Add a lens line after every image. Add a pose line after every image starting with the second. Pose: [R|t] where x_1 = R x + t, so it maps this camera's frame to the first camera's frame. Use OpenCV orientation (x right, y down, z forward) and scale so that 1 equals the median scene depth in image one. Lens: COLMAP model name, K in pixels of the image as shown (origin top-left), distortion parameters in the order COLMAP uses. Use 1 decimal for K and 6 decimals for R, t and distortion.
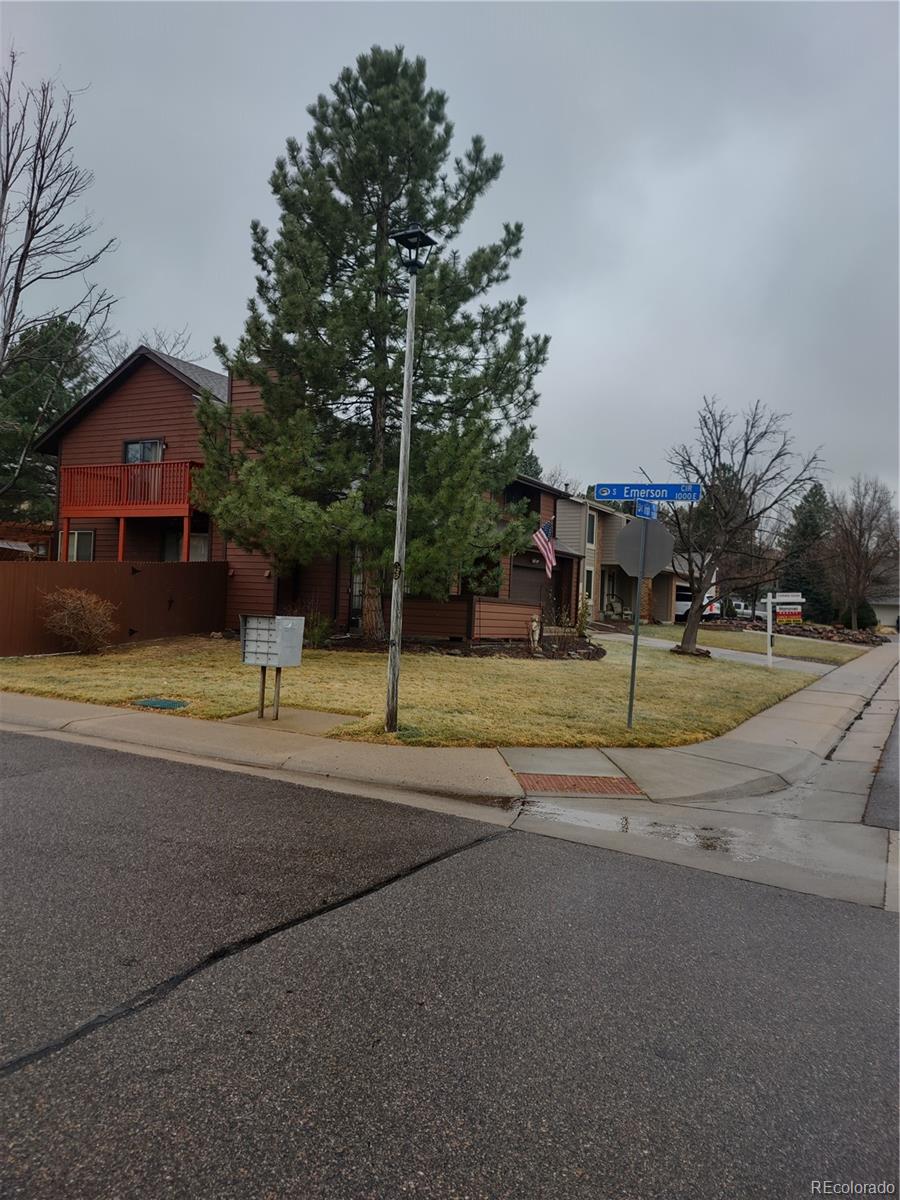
lens RADIAL K [[873.8, 0, 452.5], [0, 873.8, 596.4], [0, 0, 1]] dist [0.075419, -0.069928]
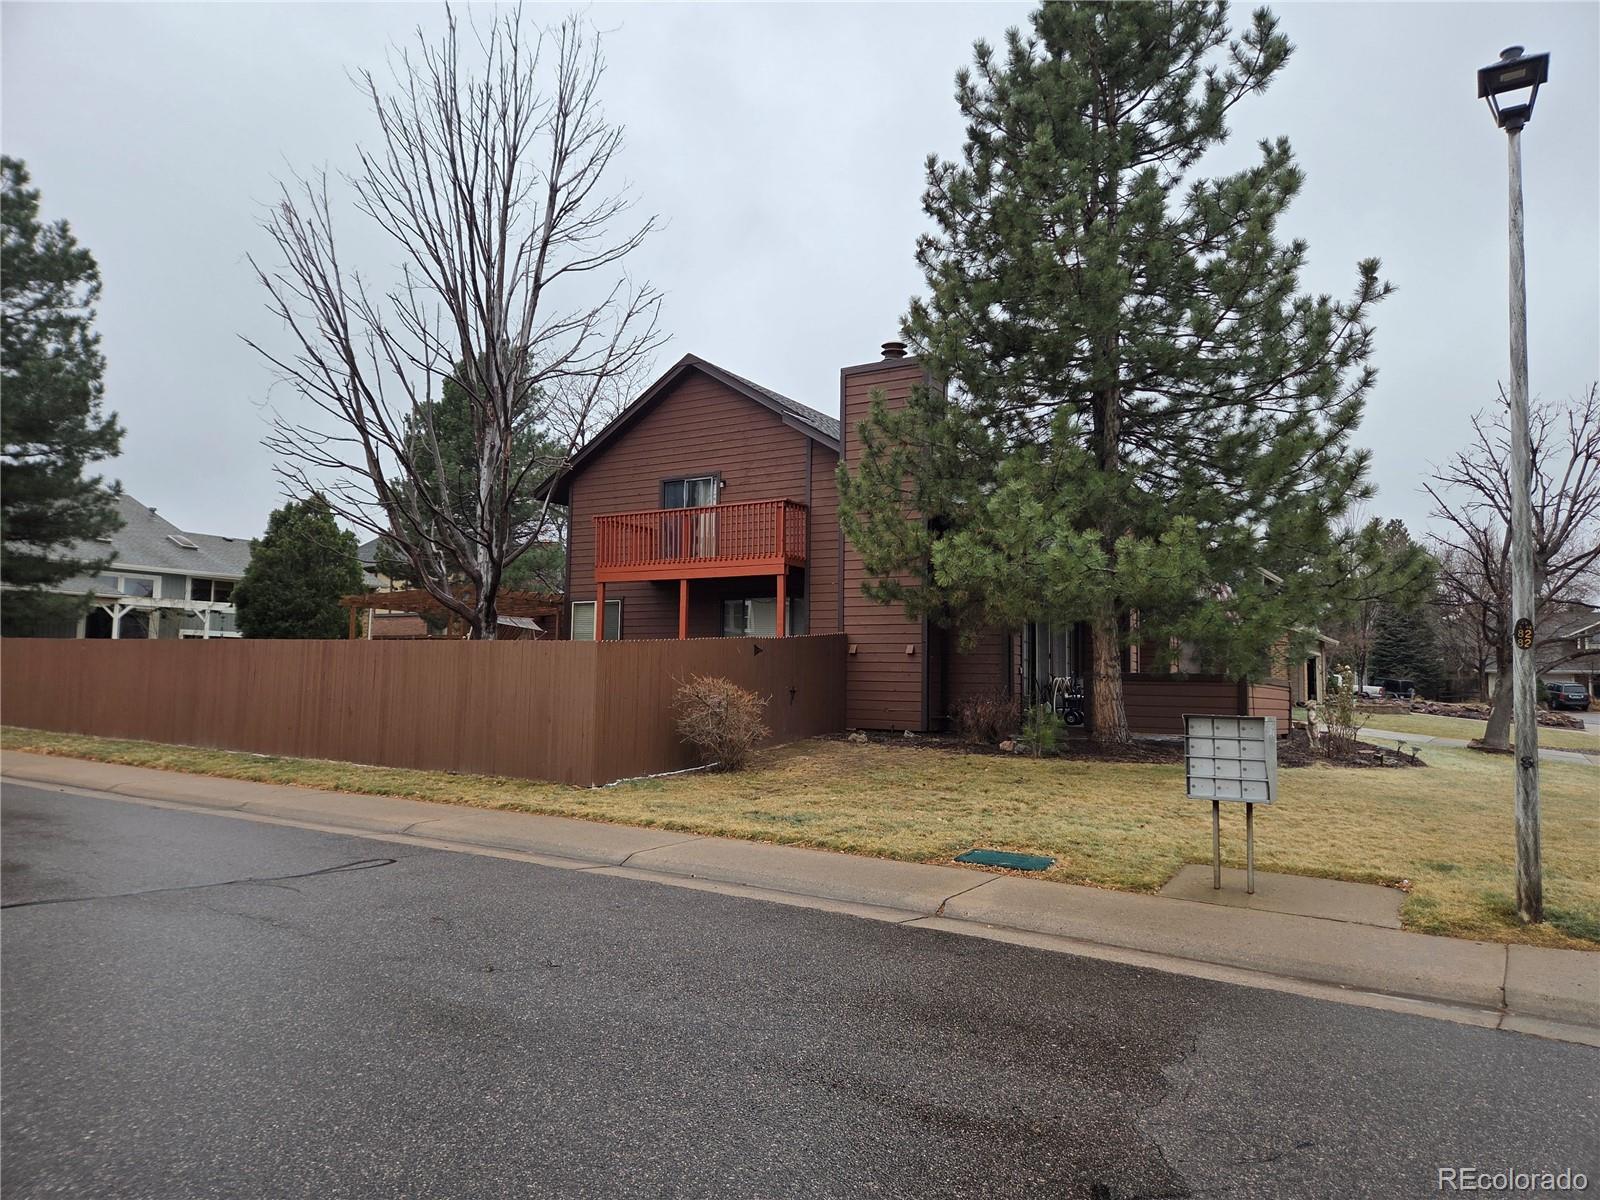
lens RADIAL K [[1059.5, 0, 802.9], [0, 1059.5, 613.4], [0, 0, 1]] dist [0.071591, -0.005291]
pose [[0.997821, -0.028182, -0.059656, -0.231911], [0.024638, 0.997934, -0.059334, -0.005894], [0.061205, 0.057735, 0.996454, 0.125259]]
